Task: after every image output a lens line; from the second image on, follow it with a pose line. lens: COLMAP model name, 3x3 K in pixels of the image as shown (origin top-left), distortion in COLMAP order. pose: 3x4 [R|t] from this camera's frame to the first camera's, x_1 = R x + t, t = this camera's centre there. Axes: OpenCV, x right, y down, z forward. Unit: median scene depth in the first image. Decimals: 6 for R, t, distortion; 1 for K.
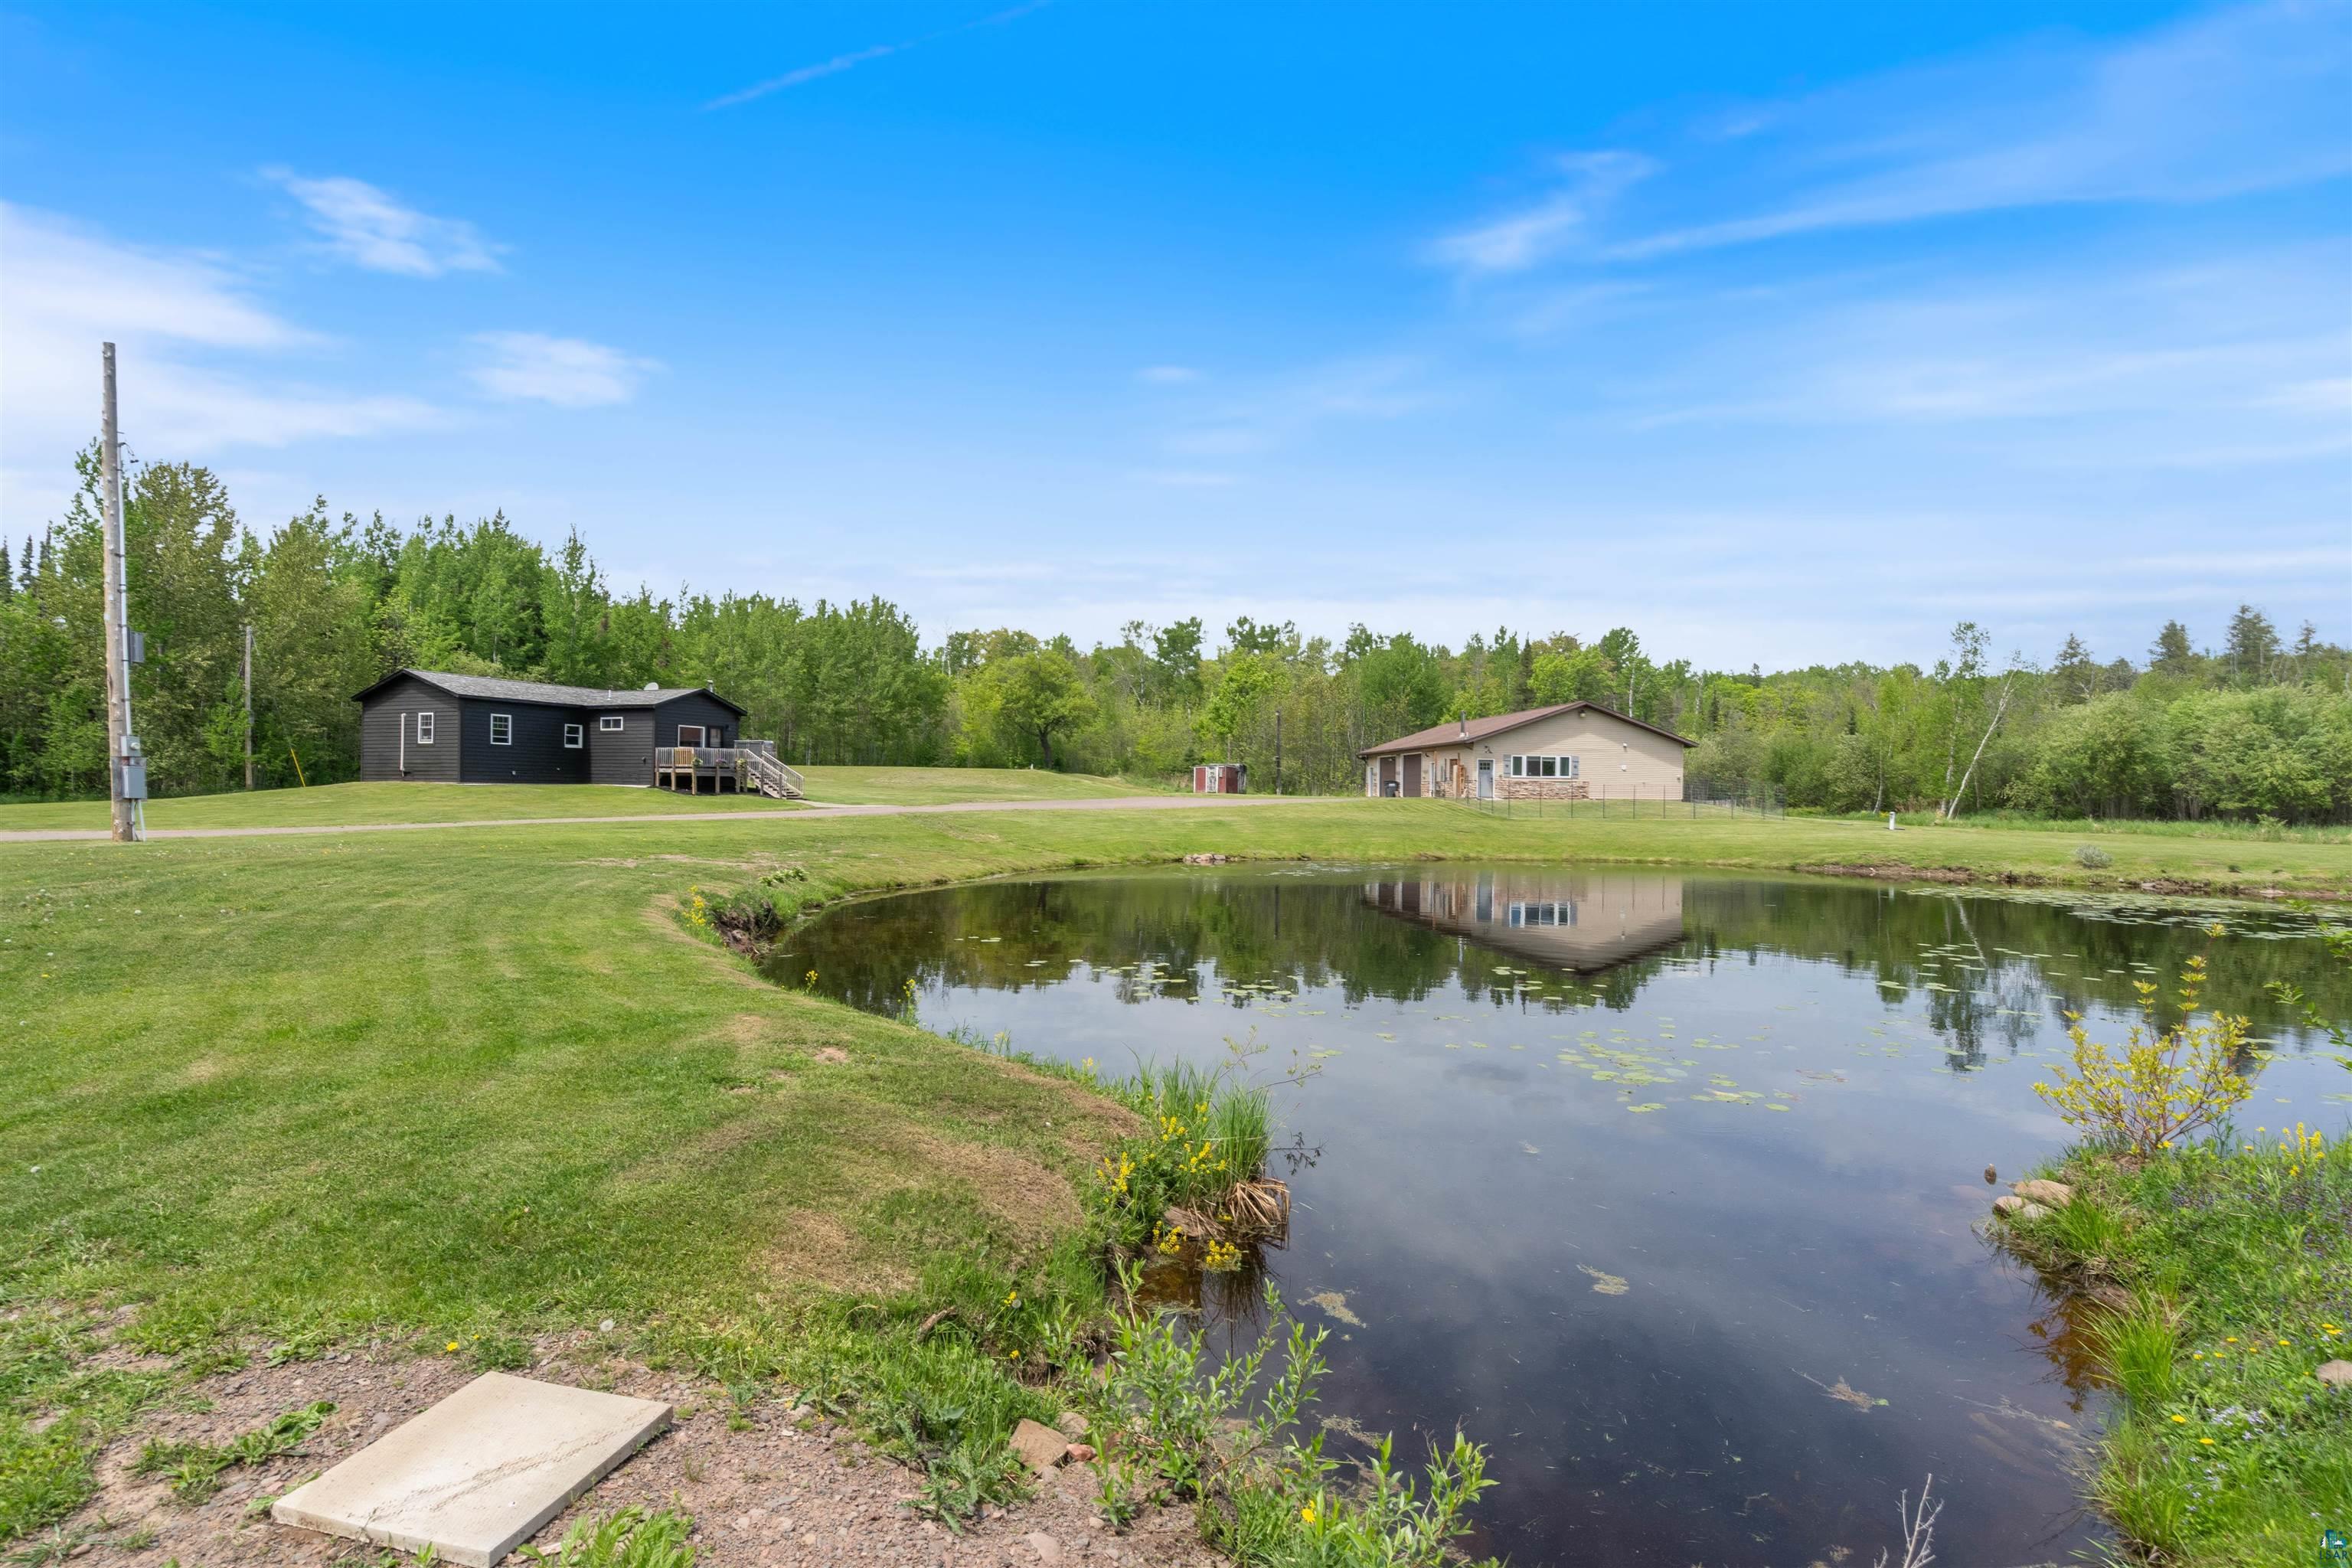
lens RADIAL K [[1088.9, 0, 1176.0], [0, 1088.9, 784.0], [0, 0, 1]] dist [0.001625, 0.000350]
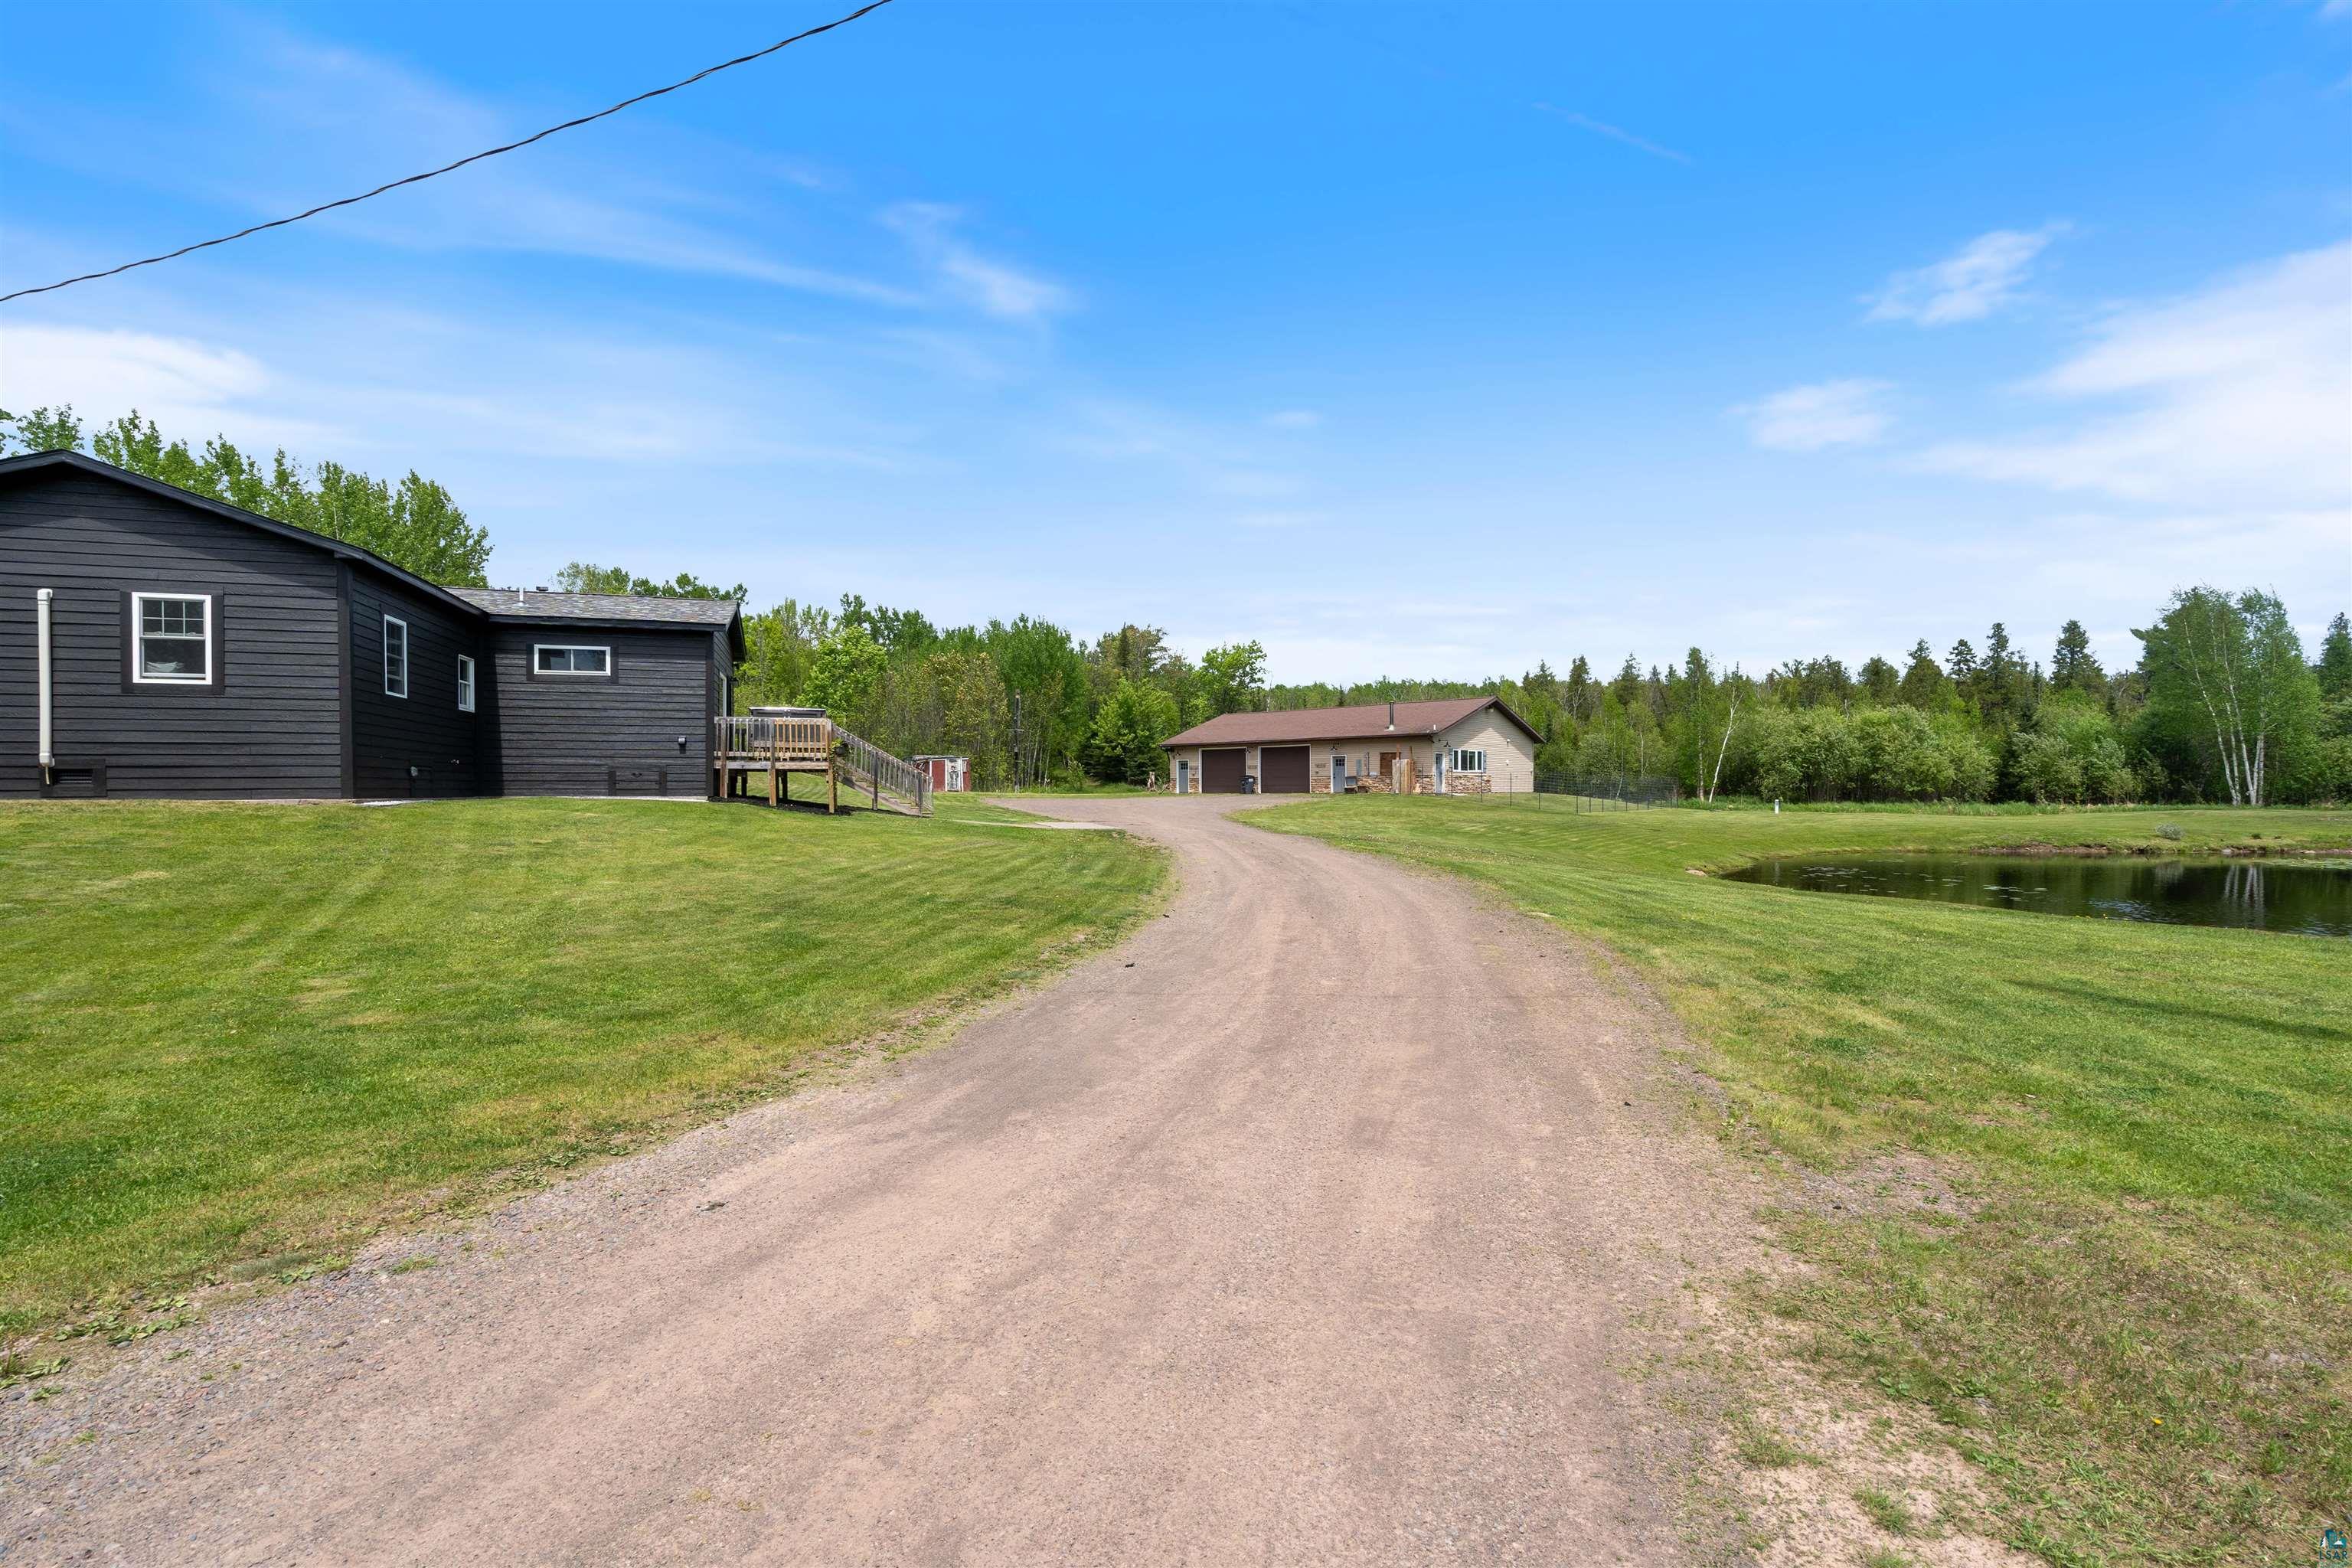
lens RADIAL K [[1049.0, 0, 1176.0], [0, 1049.0, 784.0], [0, 0, 1]] dist [0.001439, 0.000109]
pose [[0.782188, -0.012015, 0.622927, -0.475504], [0.007096, 0.999921, 0.010376, -0.006292], [-0.623003, -0.003696, 0.782211, 0.411880]]
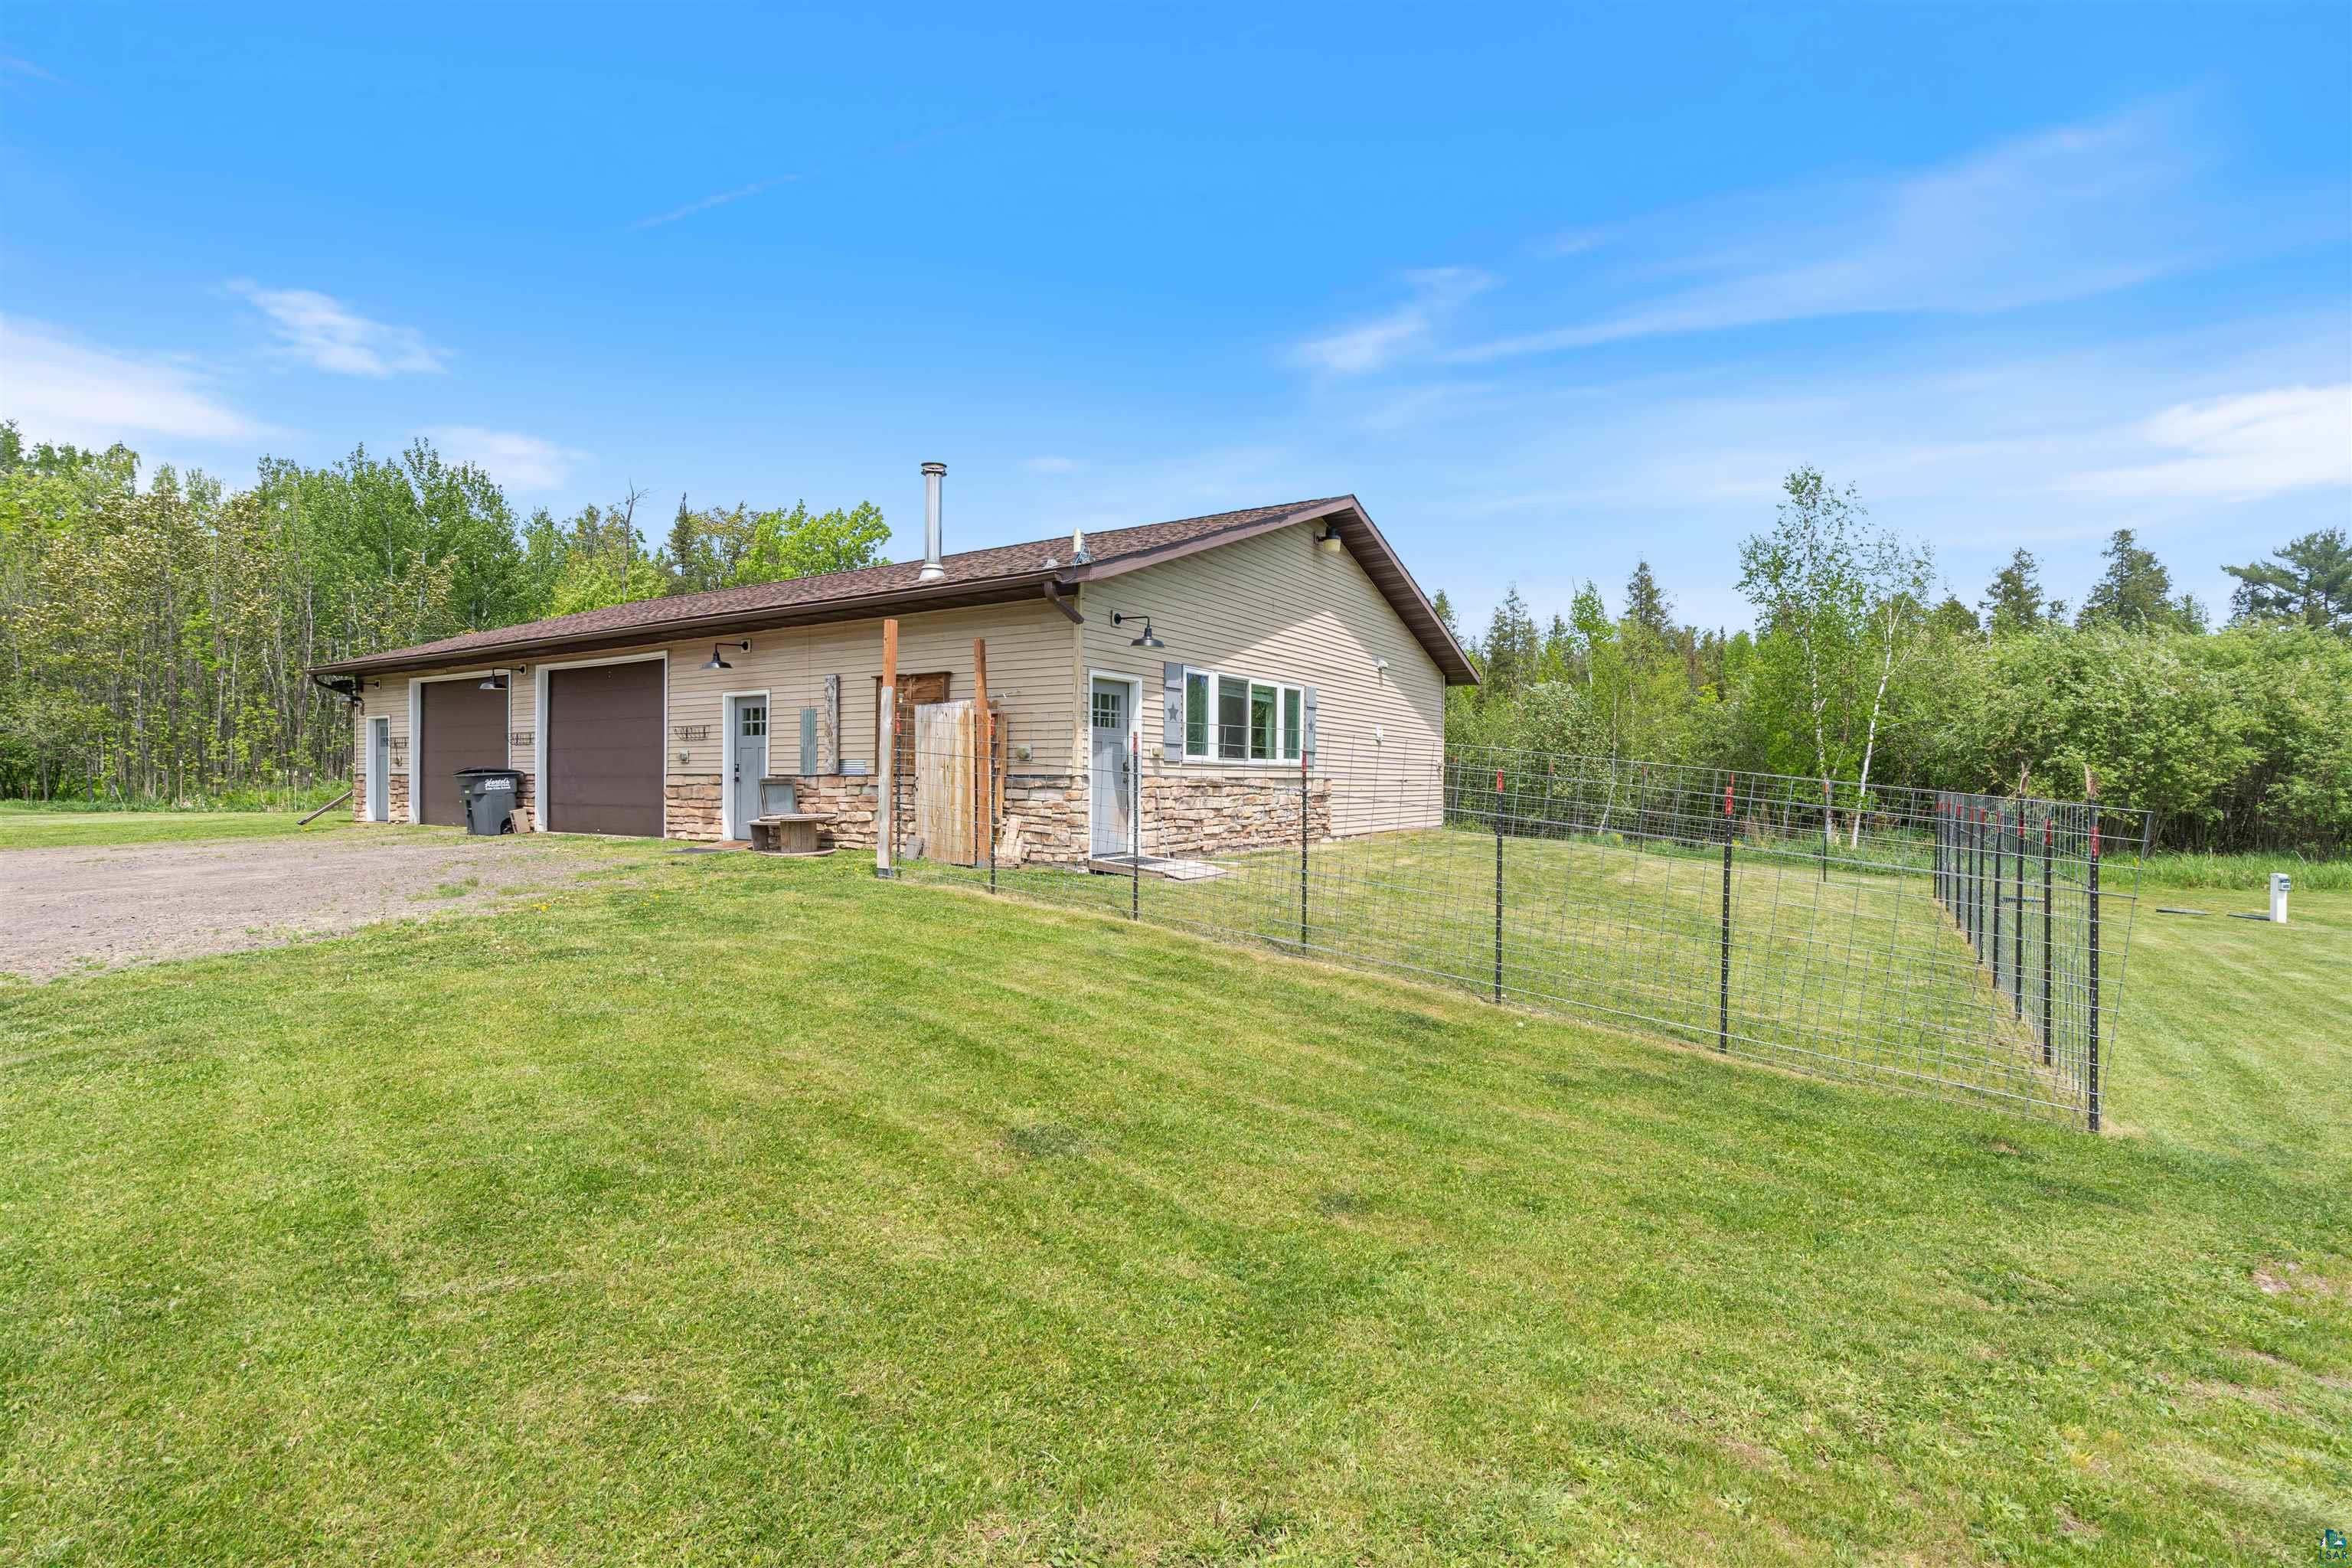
lens RADIAL K [[1088.9, 0, 1176.0], [0, 1088.9, 784.0], [0, 0, 1]] dist [0.001625, 0.000350]
pose [[0.657828, -0.010532, 0.753094, 0.132445], [-0.005641, 0.999805, 0.018909, -0.005725], [-0.753147, -0.016687, 0.657641, 0.844018]]
